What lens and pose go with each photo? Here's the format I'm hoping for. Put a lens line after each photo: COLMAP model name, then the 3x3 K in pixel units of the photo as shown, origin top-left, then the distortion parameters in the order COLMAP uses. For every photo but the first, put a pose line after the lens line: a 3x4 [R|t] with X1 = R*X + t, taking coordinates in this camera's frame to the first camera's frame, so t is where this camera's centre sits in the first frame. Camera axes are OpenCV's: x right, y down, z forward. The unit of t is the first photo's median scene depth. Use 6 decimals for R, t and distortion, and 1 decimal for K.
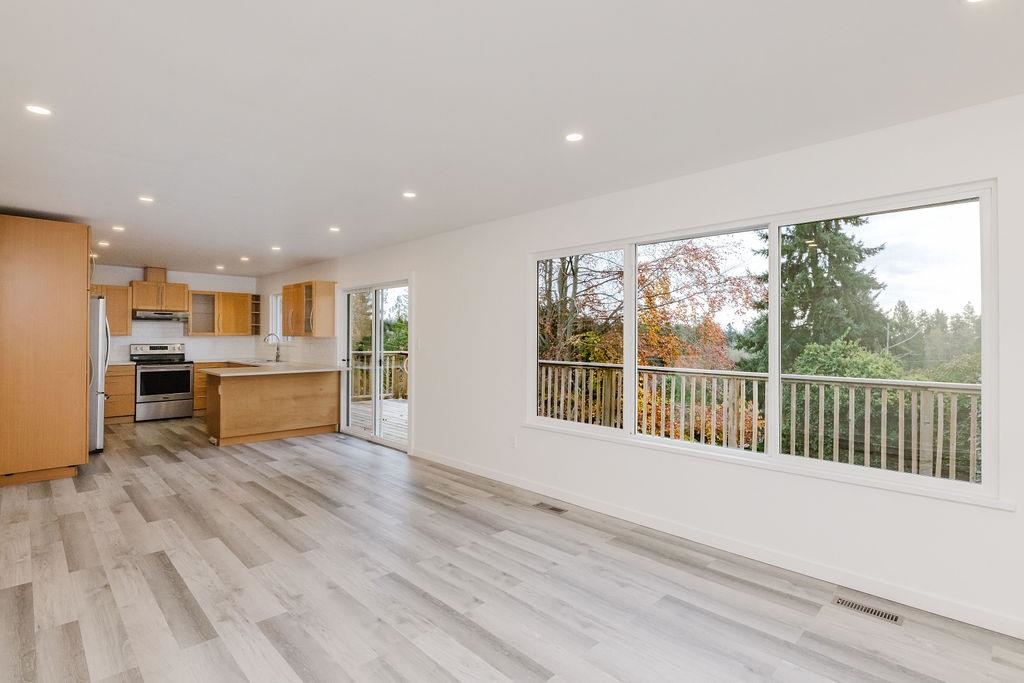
lens RADIAL K [[517.2, 0, 520.8], [0, 517.2, 344.2], [0, 0, 1]] dist [0.000326, -0.000747]
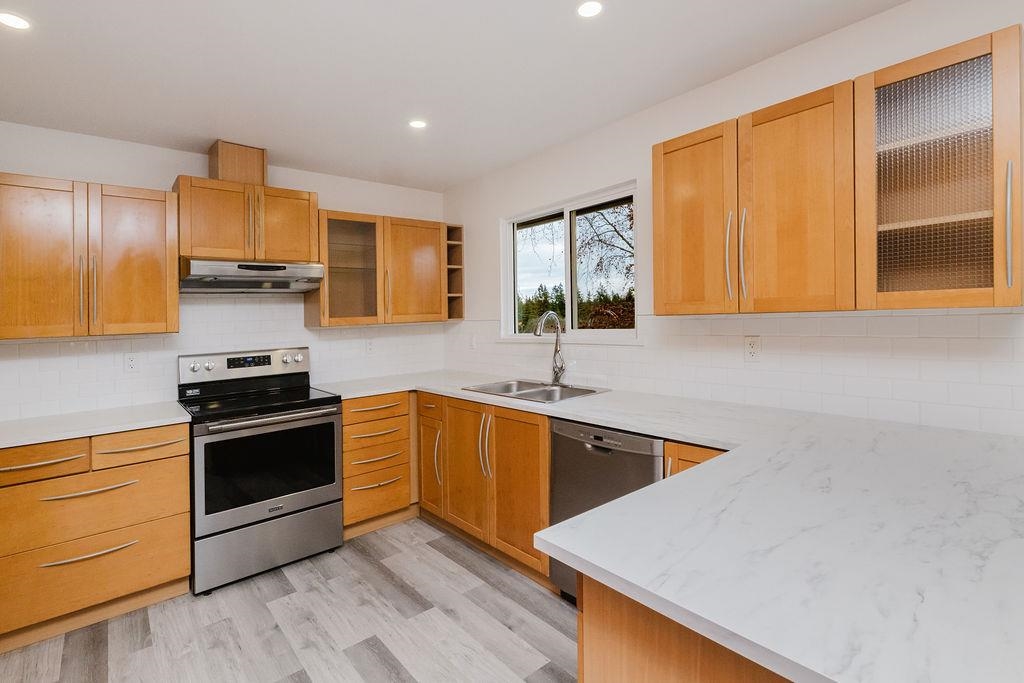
lens RADIAL K [[495.1, 0, 518.8], [0, 495.1, 312.3], [0, 0, 1]] dist [-0.006386, -0.001012]
pose [[0.996480, -0.040879, -0.073189, -1.010989], [0.039211, 0.998941, -0.024082, -0.026411], [0.074096, 0.021127, 0.997027, 1.387322]]
